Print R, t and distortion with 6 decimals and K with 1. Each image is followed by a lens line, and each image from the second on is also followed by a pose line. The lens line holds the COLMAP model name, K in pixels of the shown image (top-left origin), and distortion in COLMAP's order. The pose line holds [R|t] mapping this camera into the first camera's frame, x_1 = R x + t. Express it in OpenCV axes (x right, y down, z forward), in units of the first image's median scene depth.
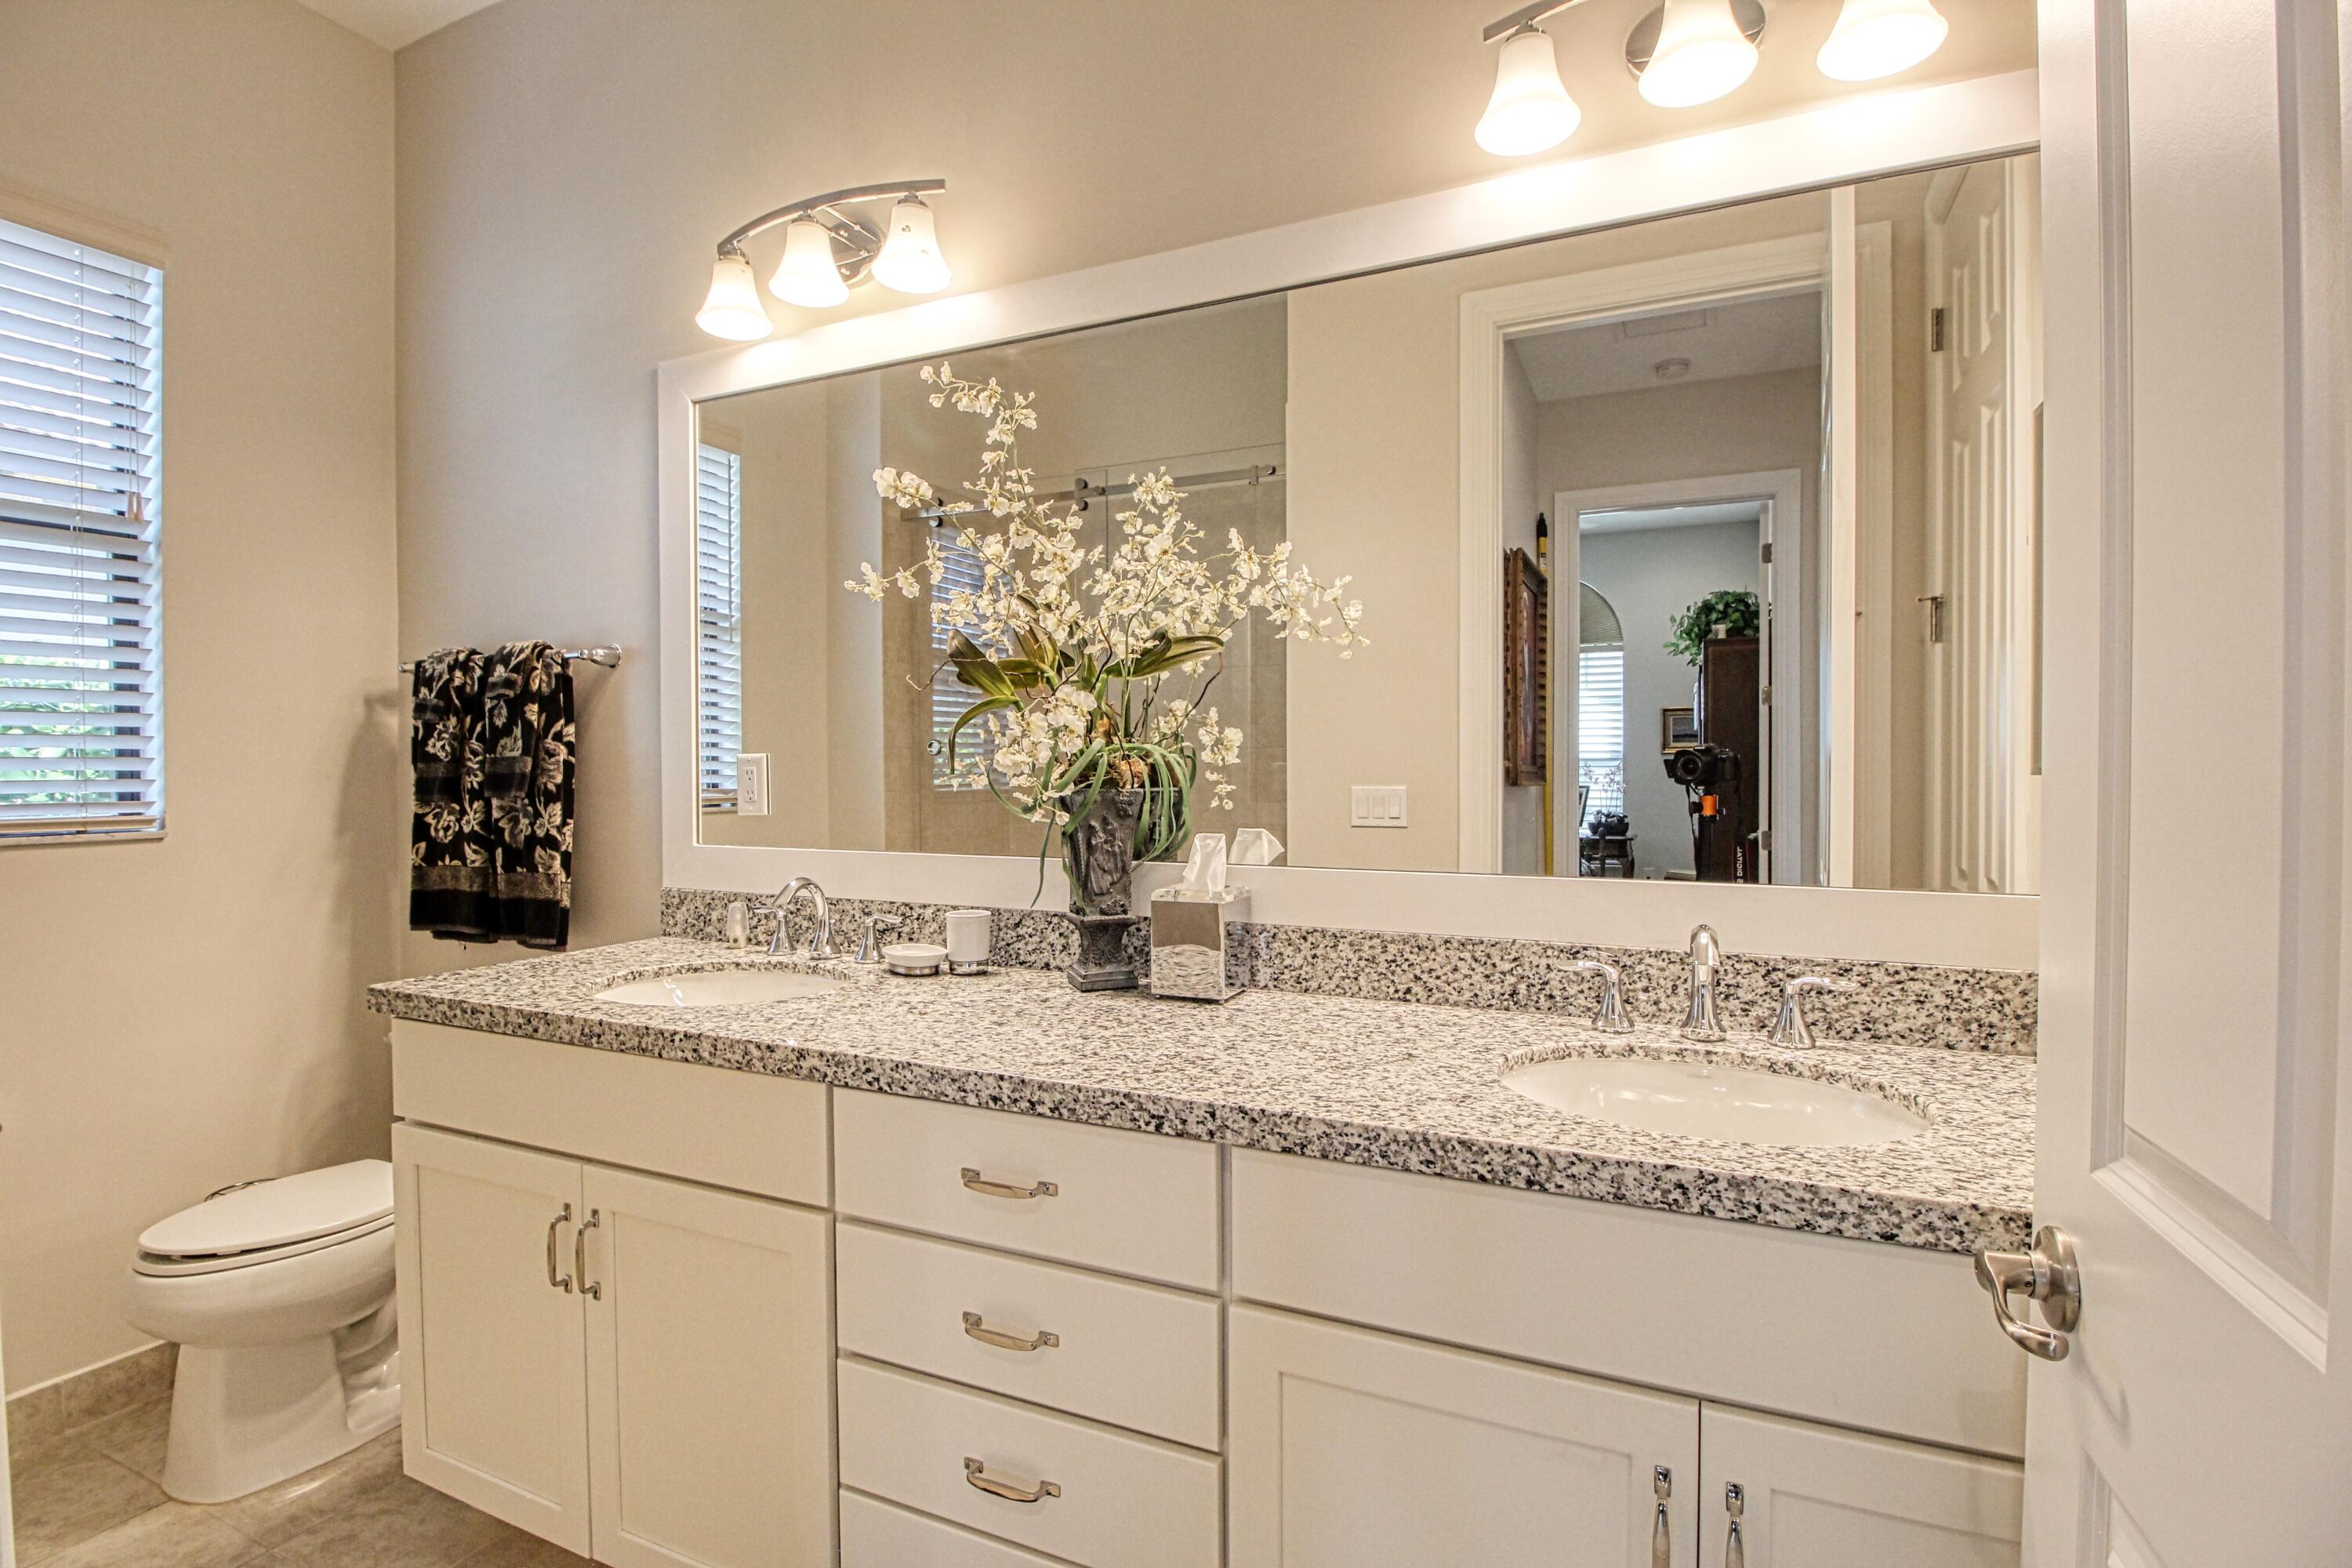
lens RADIAL K [[1093.4, 0, 1182.4], [0, 1093.4, 781.9], [0, 0, 1]] dist [-0.003918, -0.009236]
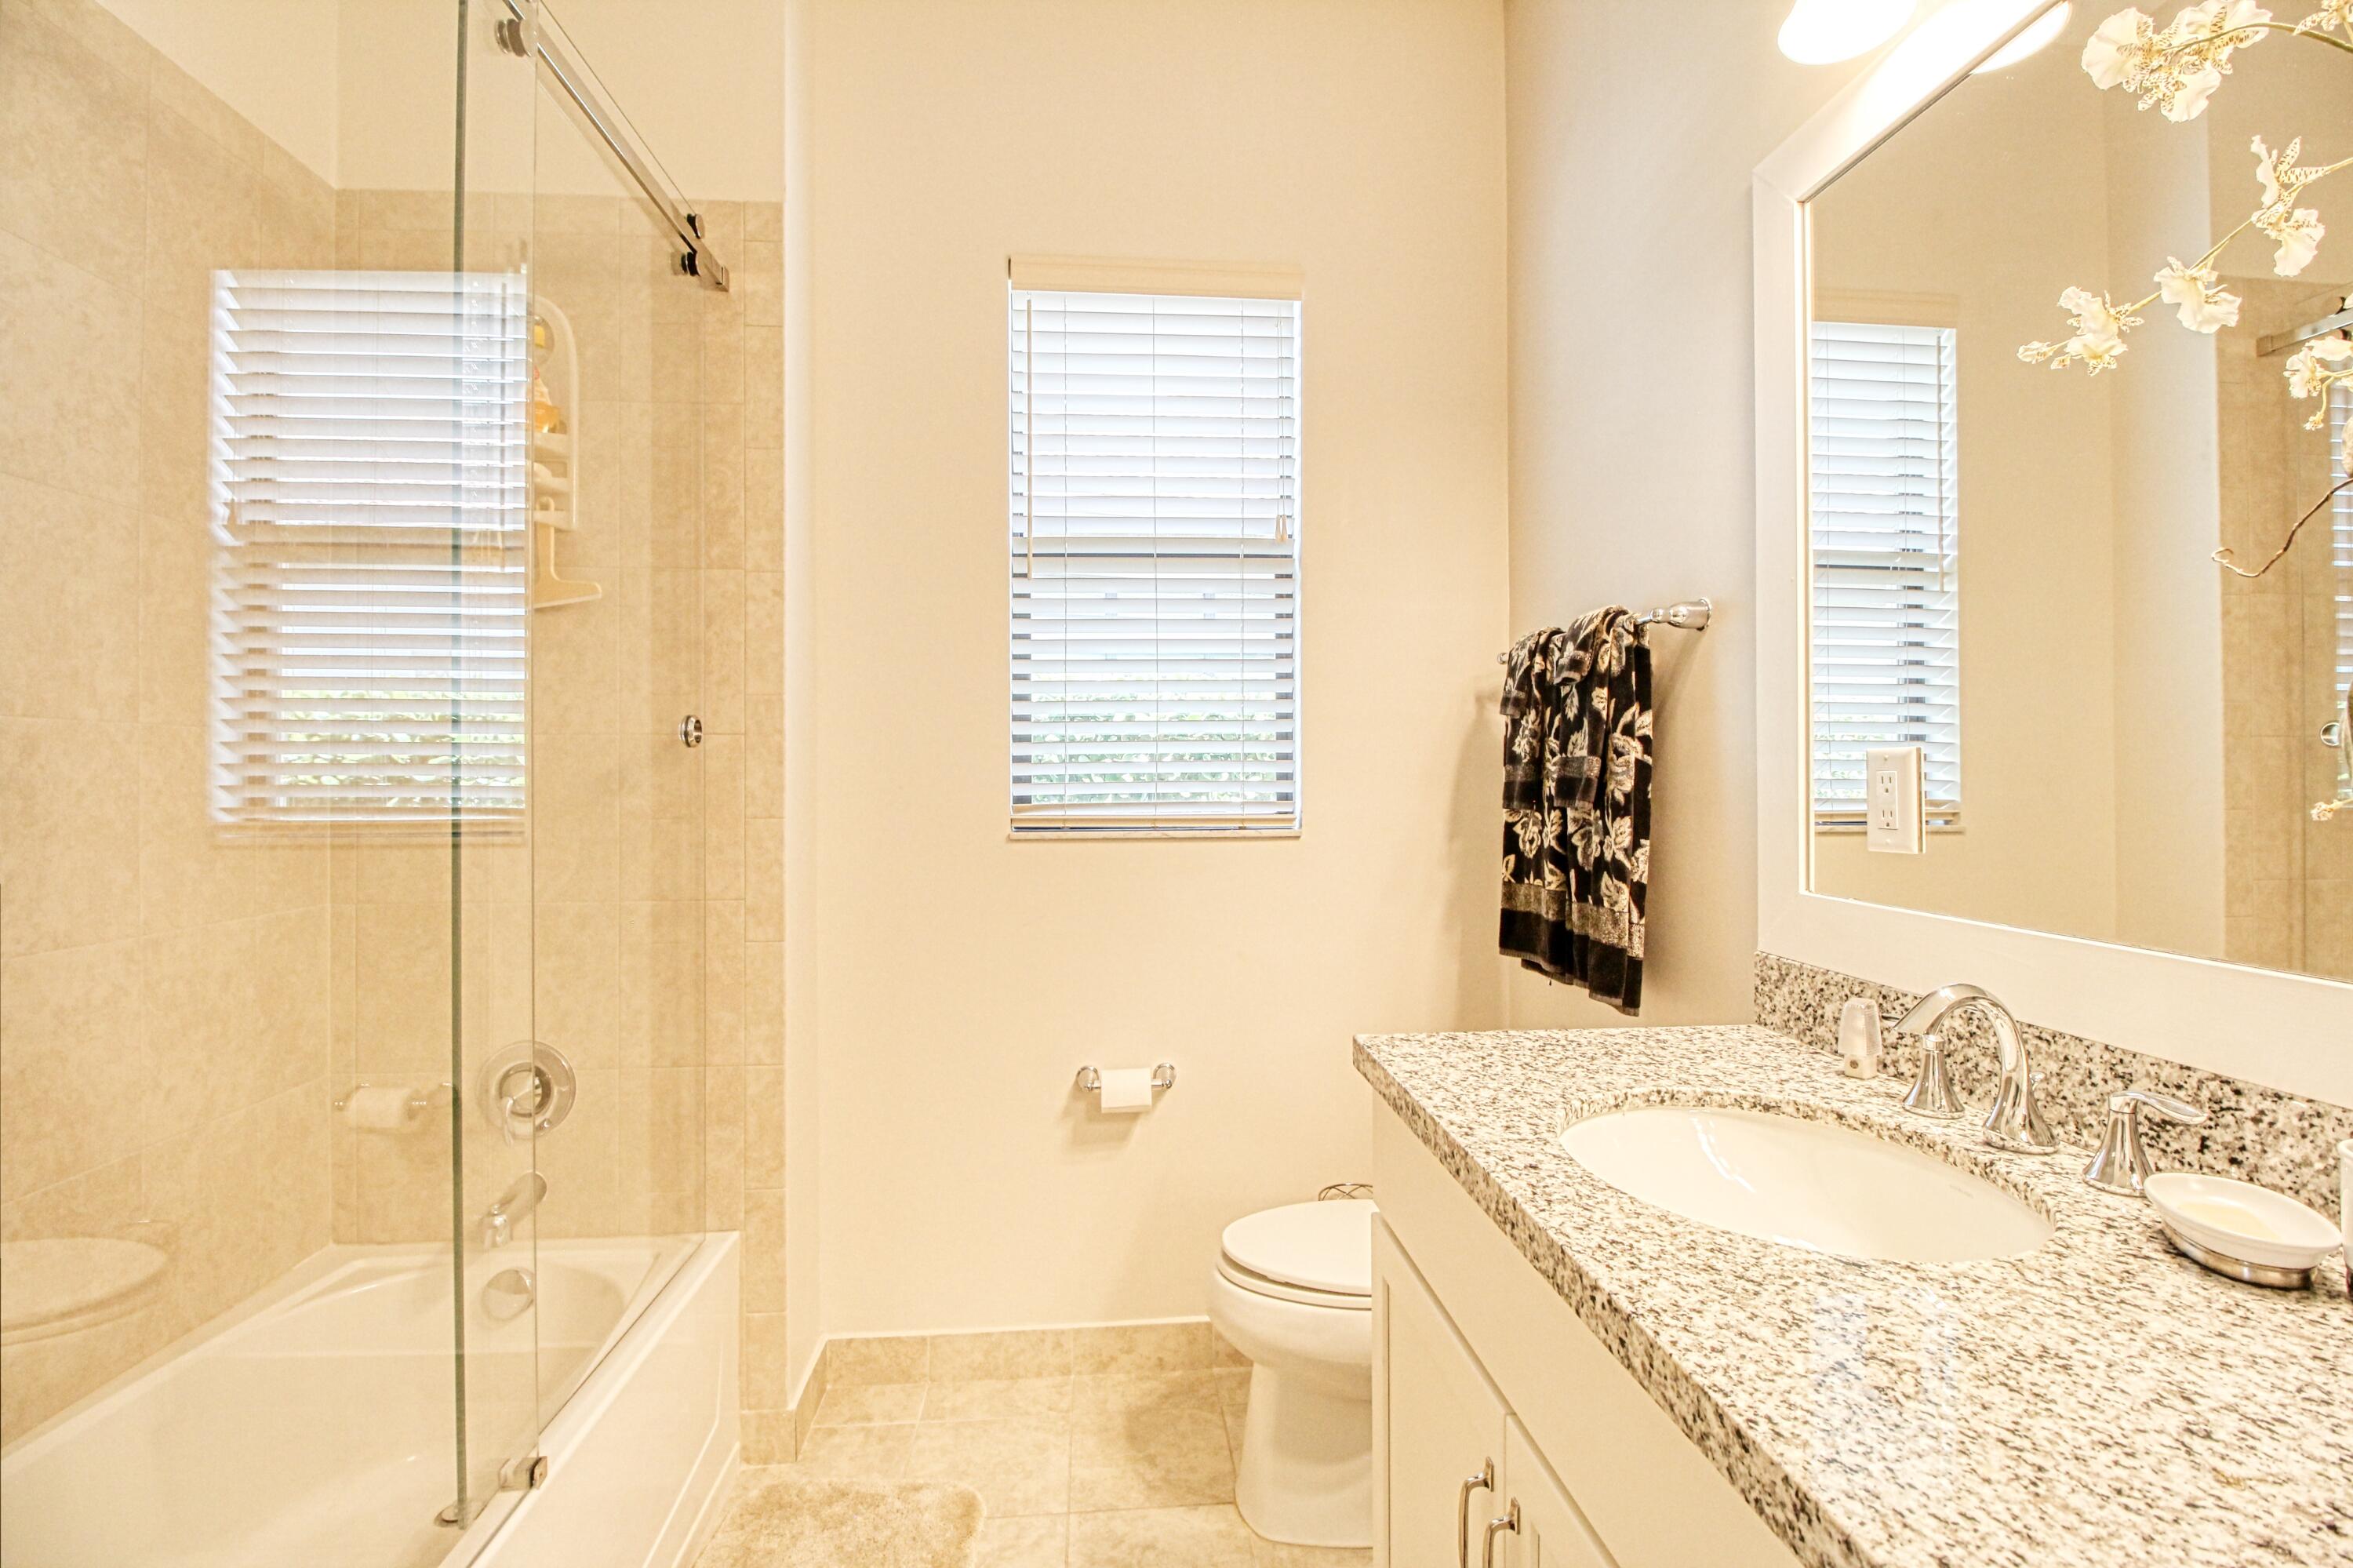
lens RADIAL K [[1093.9, 0, 1179.3], [0, 1093.9, 767.9], [0, 0, 1]] dist [-0.003918, -0.009236]
pose [[0.495273, 0.000350, -0.868737, -0.070624], [-0.010791, 0.999925, -0.005750, -0.007198], [0.868670, 0.012222, 0.495240, 0.355907]]
